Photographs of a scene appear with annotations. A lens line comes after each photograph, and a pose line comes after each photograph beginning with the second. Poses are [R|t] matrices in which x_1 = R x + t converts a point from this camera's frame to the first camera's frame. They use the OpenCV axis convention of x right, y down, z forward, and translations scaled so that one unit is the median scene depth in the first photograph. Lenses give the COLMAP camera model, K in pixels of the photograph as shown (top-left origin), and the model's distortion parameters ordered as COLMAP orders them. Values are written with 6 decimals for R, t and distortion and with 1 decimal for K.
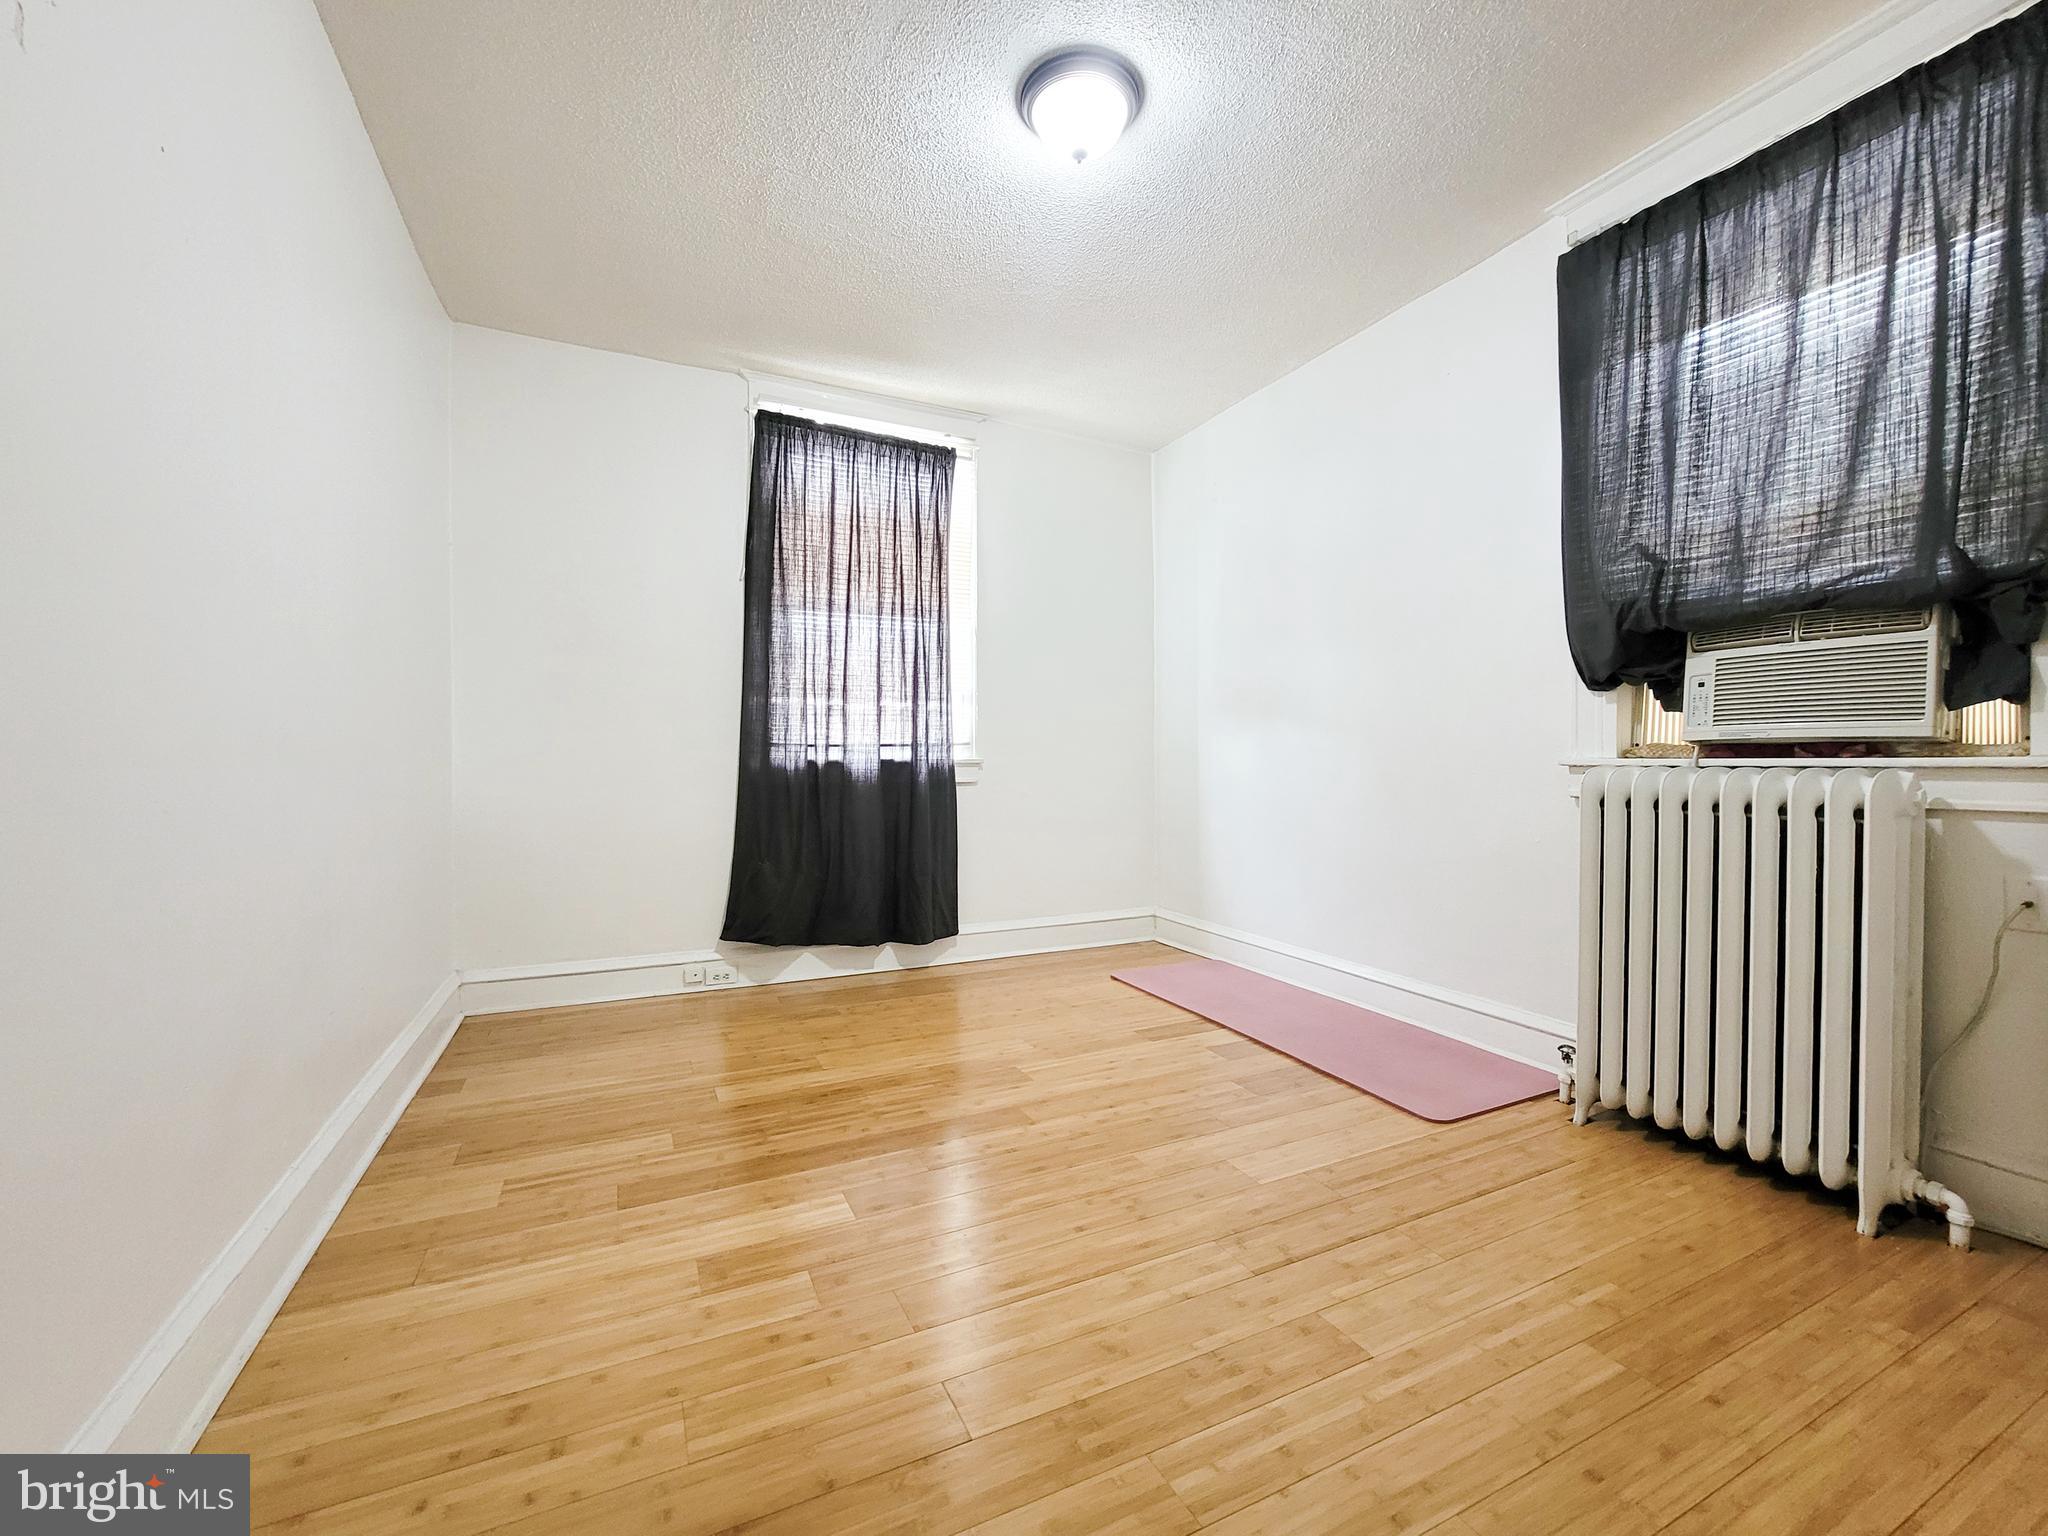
lens RADIAL K [[842.7, 0, 1025.7], [0, 842.7, 760.1], [0, 0, 1]] dist [-0.002389, -0.000042]
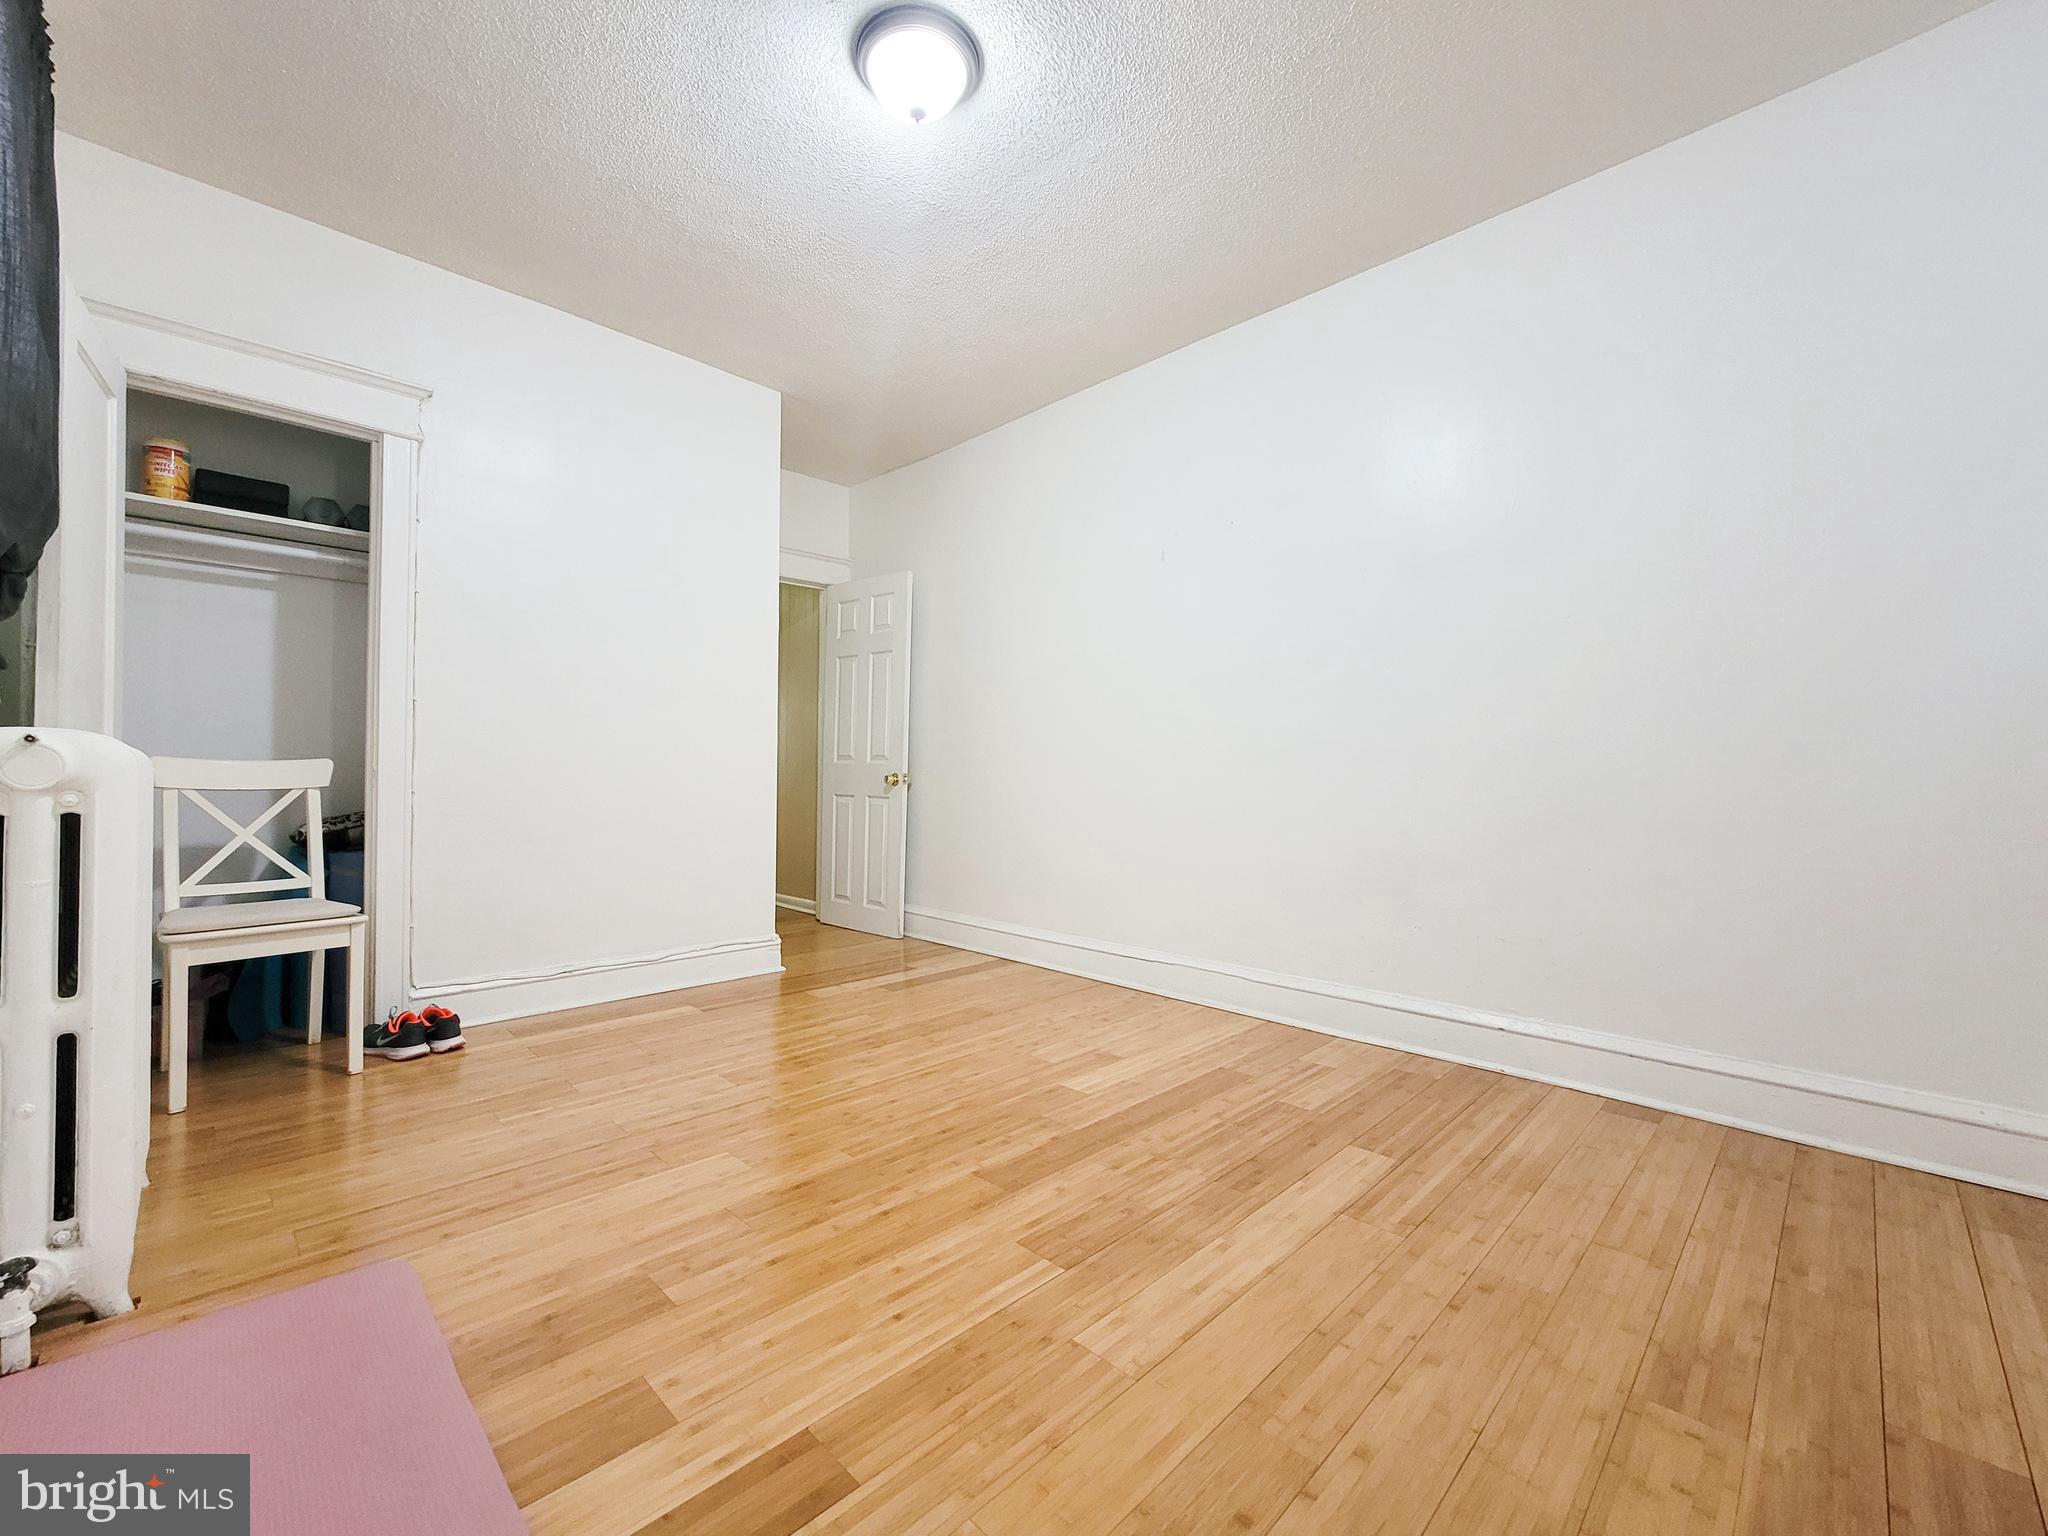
lens RADIAL K [[842.7, 0, 1025.7], [0, 842.7, 760.1], [0, 0, 1]] dist [-0.002389, -0.000042]
pose [[-0.944784, -0.011857, -0.327480, 0.242326], [-0.004787, 0.999738, -0.022388, 0.041995], [0.327659, -0.019585, -0.944593, 1.832147]]
